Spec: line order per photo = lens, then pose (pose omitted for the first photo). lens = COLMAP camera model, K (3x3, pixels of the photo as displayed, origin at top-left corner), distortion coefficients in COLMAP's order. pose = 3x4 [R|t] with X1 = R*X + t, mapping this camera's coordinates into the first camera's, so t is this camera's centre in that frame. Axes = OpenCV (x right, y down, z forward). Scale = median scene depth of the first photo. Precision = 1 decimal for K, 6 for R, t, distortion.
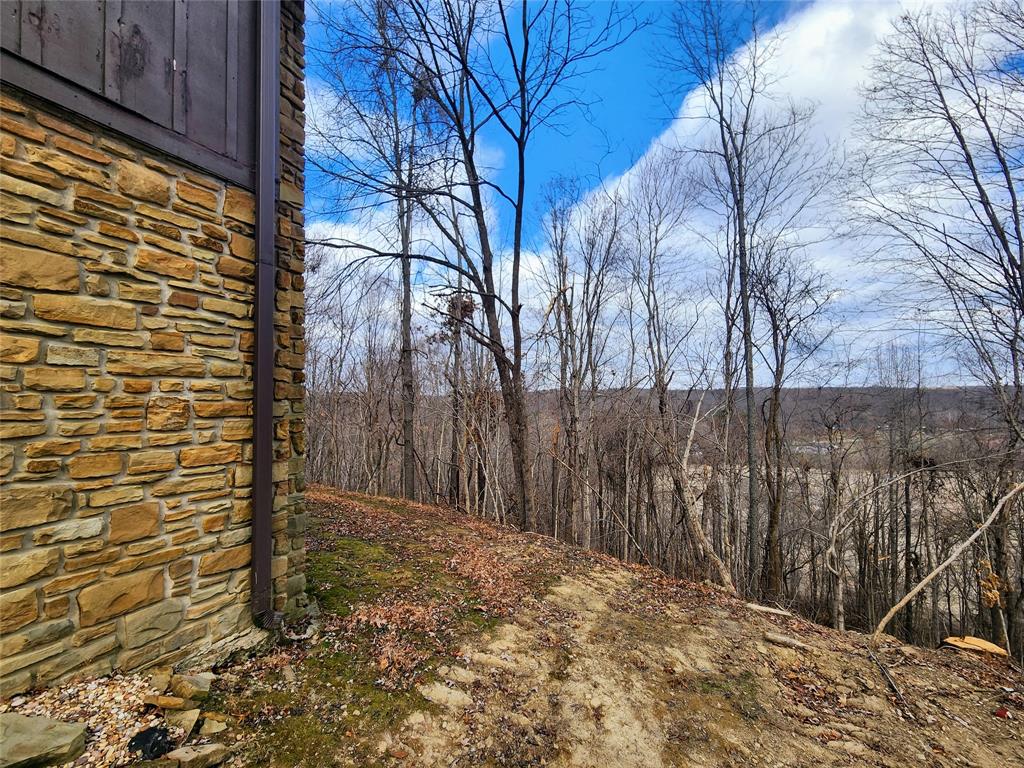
lens RADIAL K [[409.8, 0, 512.0], [0, 409.8, 384.0], [0, 0, 1]] dist [-0.019011, -0.000742]
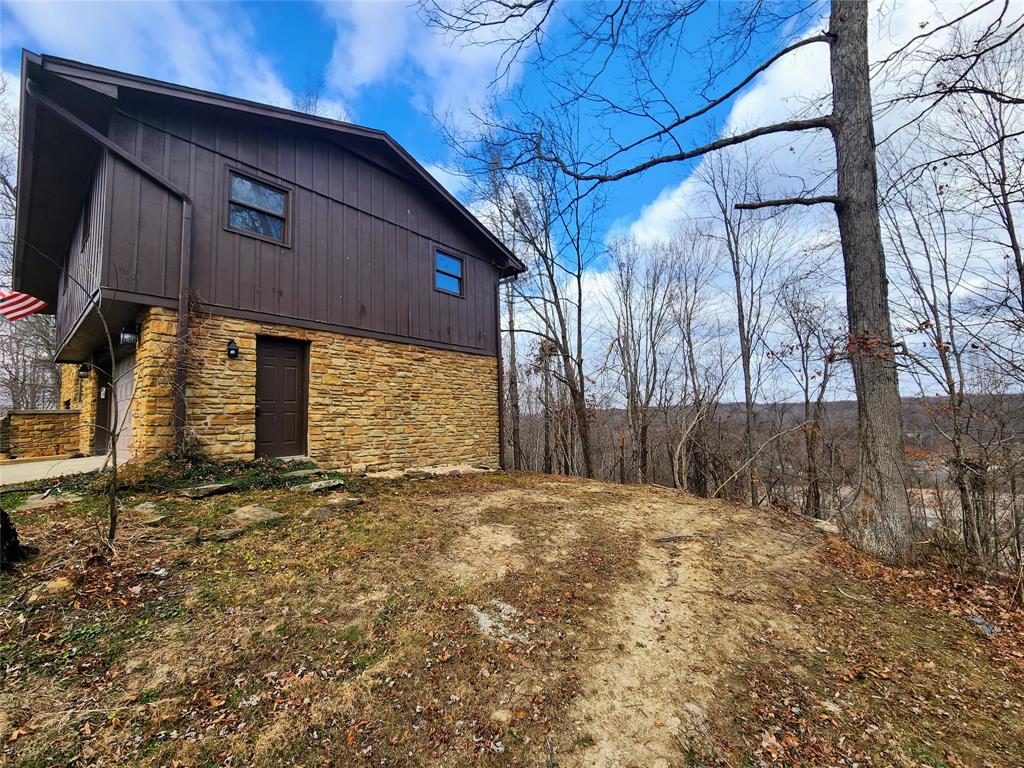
lens RADIAL K [[409.8, 0, 512.0], [0, 409.8, 384.0], [0, 0, 1]] dist [-0.019011, -0.000742]
pose [[0.977942, -0.025397, -0.207329, 0.078724], [0.016962, 0.998958, -0.042361, -0.012573], [0.208189, 0.037910, 0.977354, -0.728790]]
